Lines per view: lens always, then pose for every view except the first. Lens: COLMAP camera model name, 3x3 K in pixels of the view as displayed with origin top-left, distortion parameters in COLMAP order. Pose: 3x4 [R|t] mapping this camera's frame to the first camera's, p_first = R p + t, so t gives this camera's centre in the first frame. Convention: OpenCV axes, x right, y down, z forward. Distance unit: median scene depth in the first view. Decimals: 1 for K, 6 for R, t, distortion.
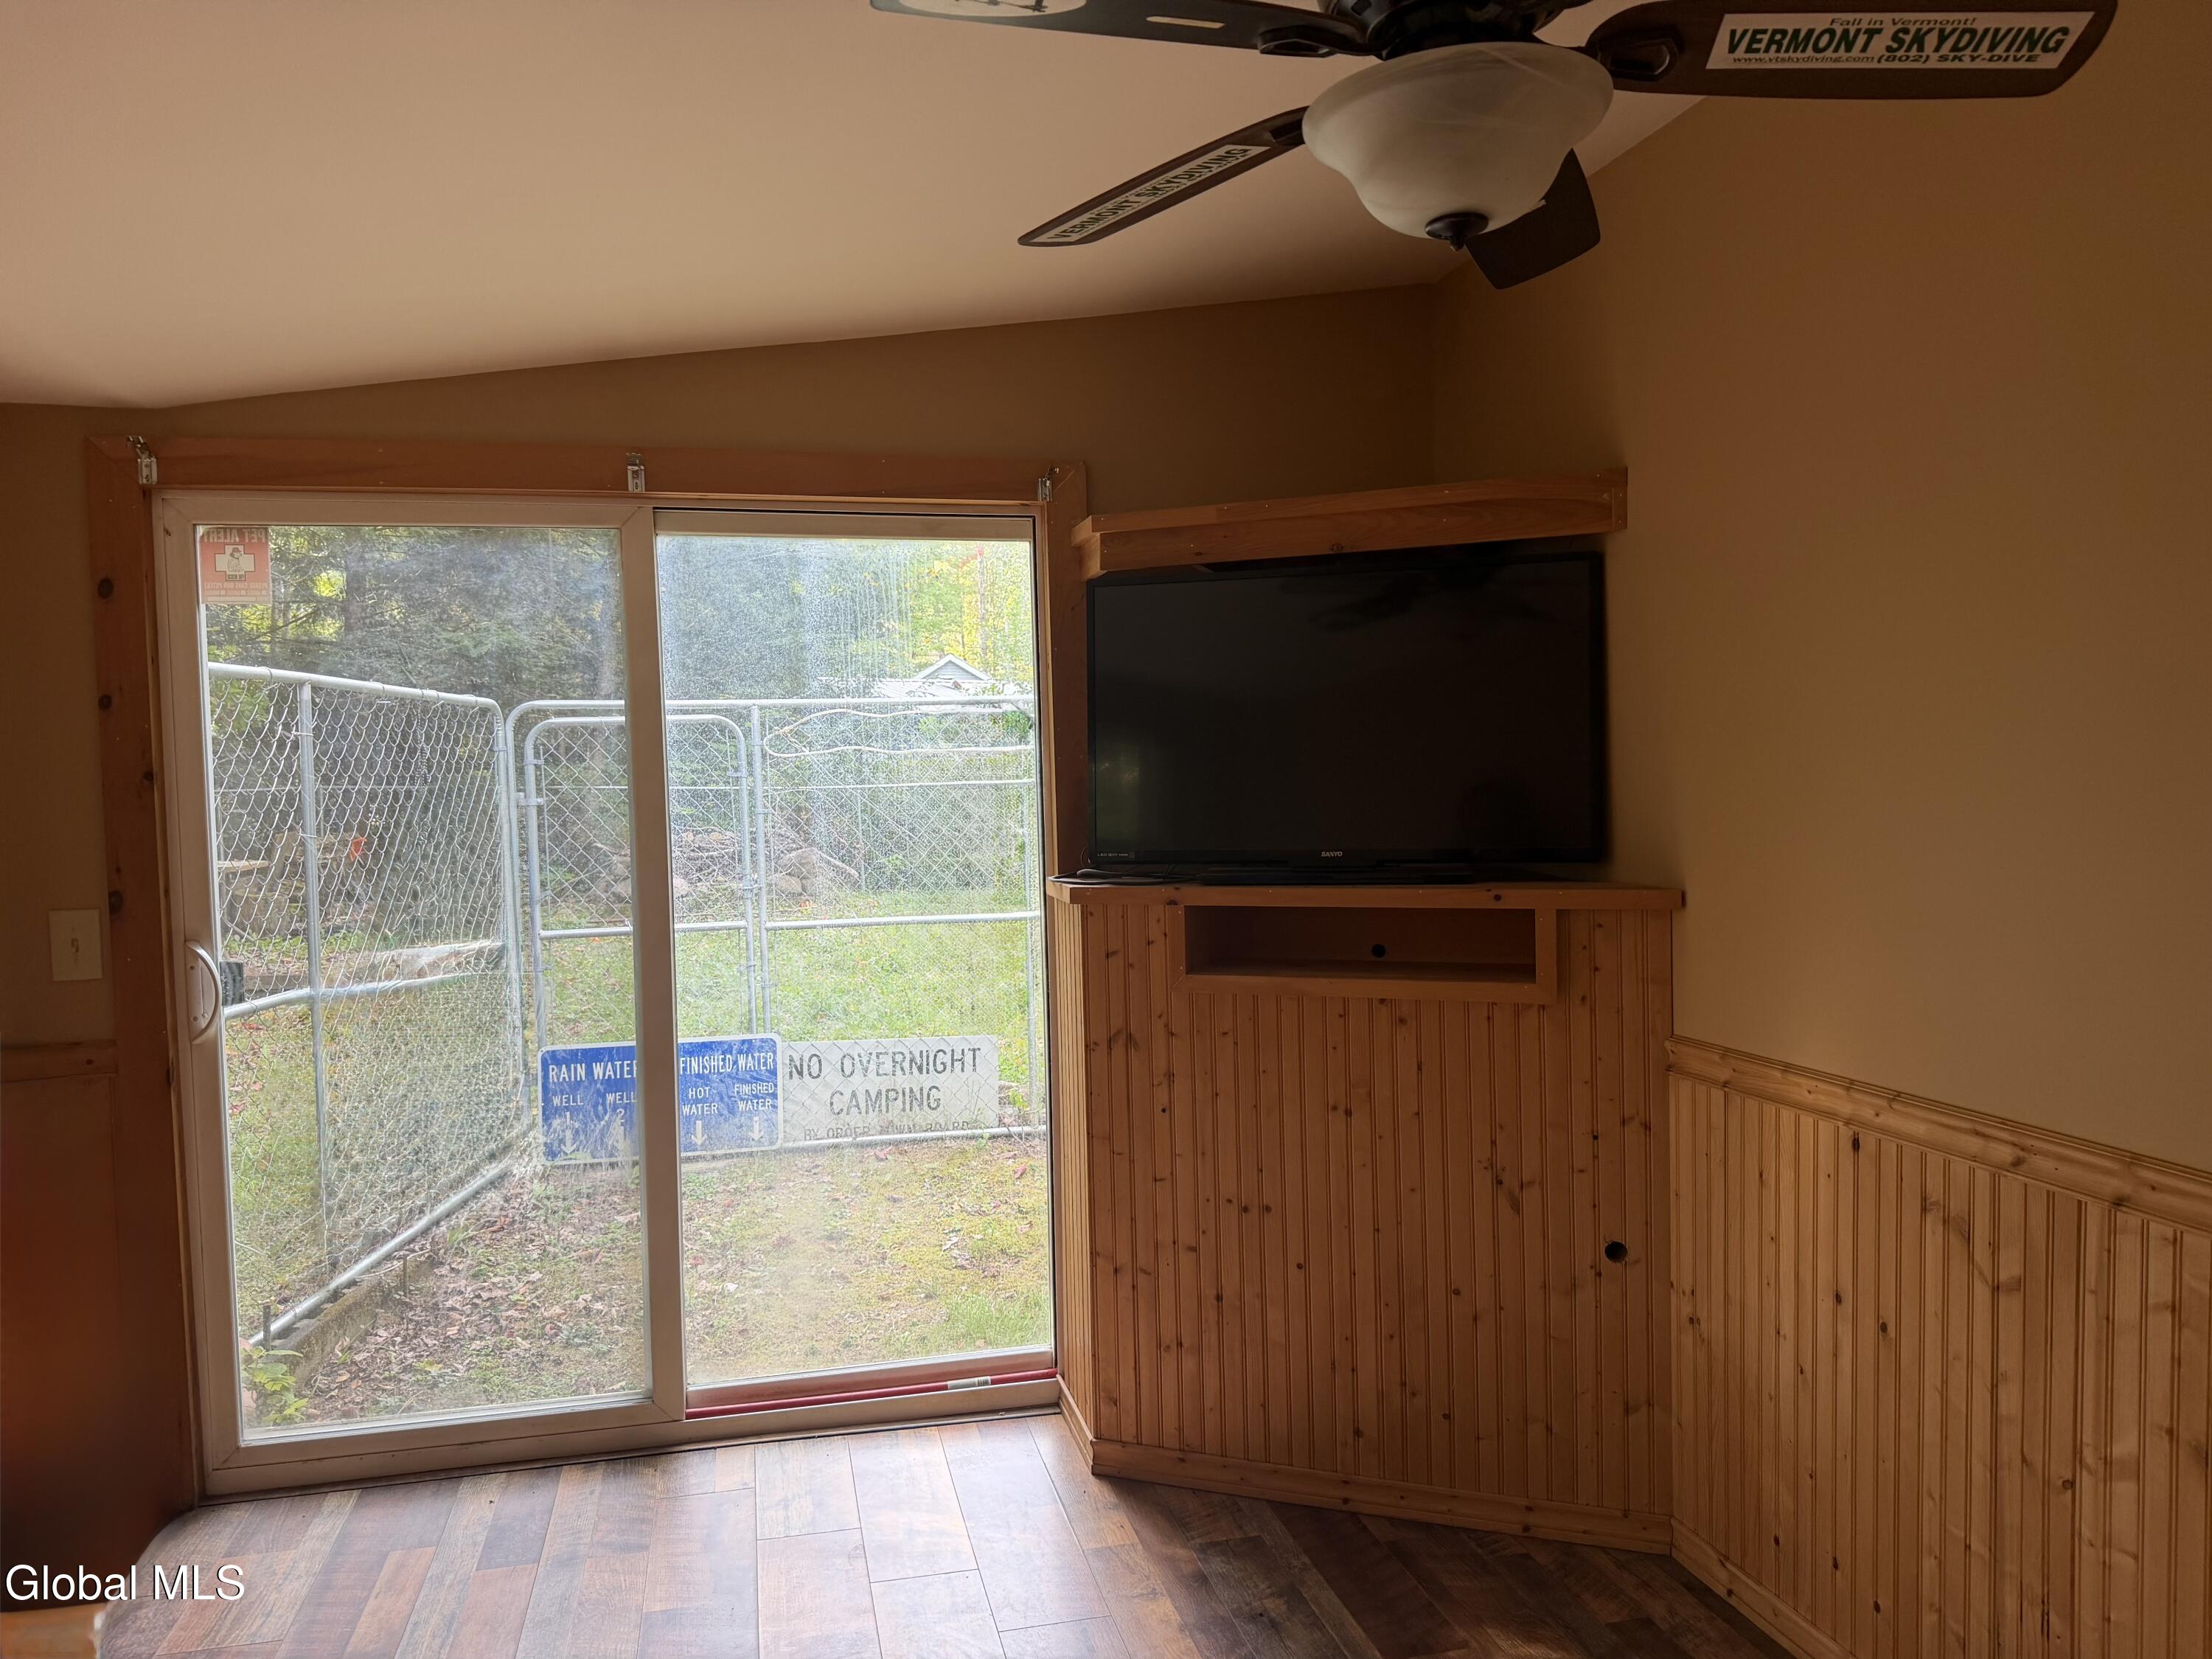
lens RADIAL K [[1567.6, 0, 1108.1], [0, 1567.6, 836.3], [0, 0, 1]] dist [0.023355, -0.033847]
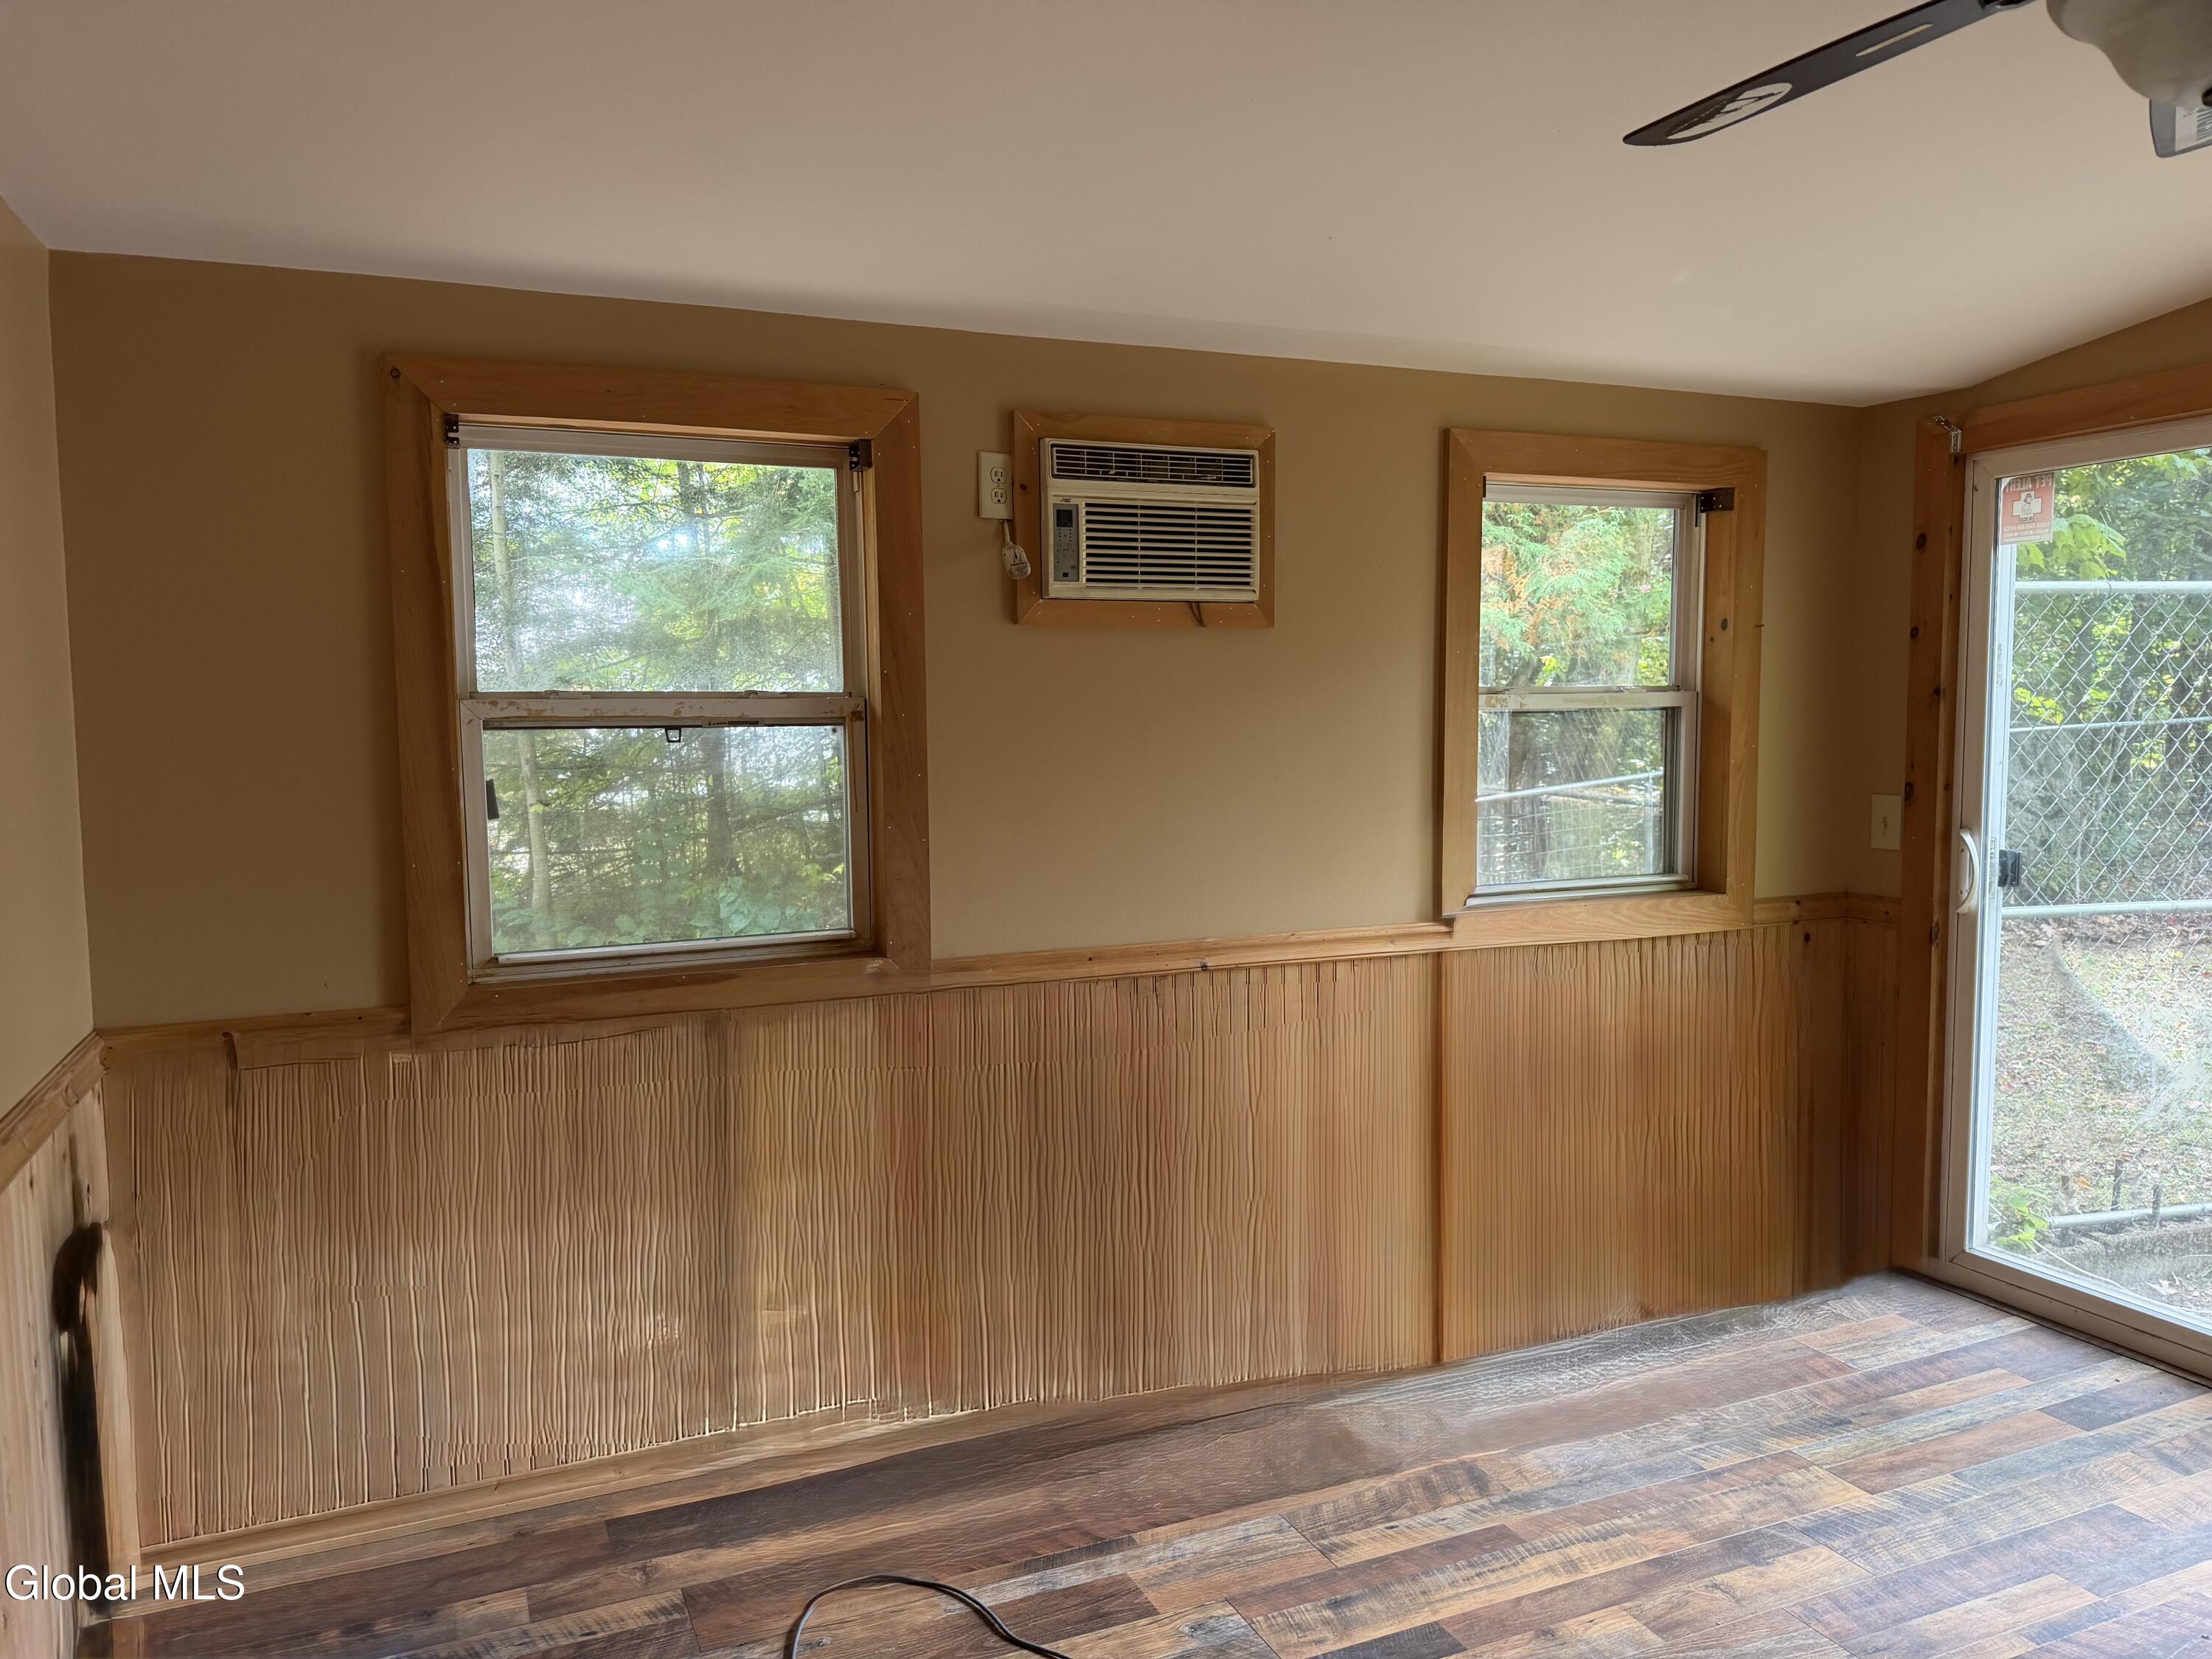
lens RADIAL K [[1567.6, 0, 1108.1], [0, 1567.6, 836.3], [0, 0, 1]] dist [0.023355, -0.033847]
pose [[0.180667, 0.100204, -0.978427, 0.490350], [-0.037700, 0.994771, 0.094917, -0.017447], [0.982822, 0.019738, 0.183500, 0.129959]]
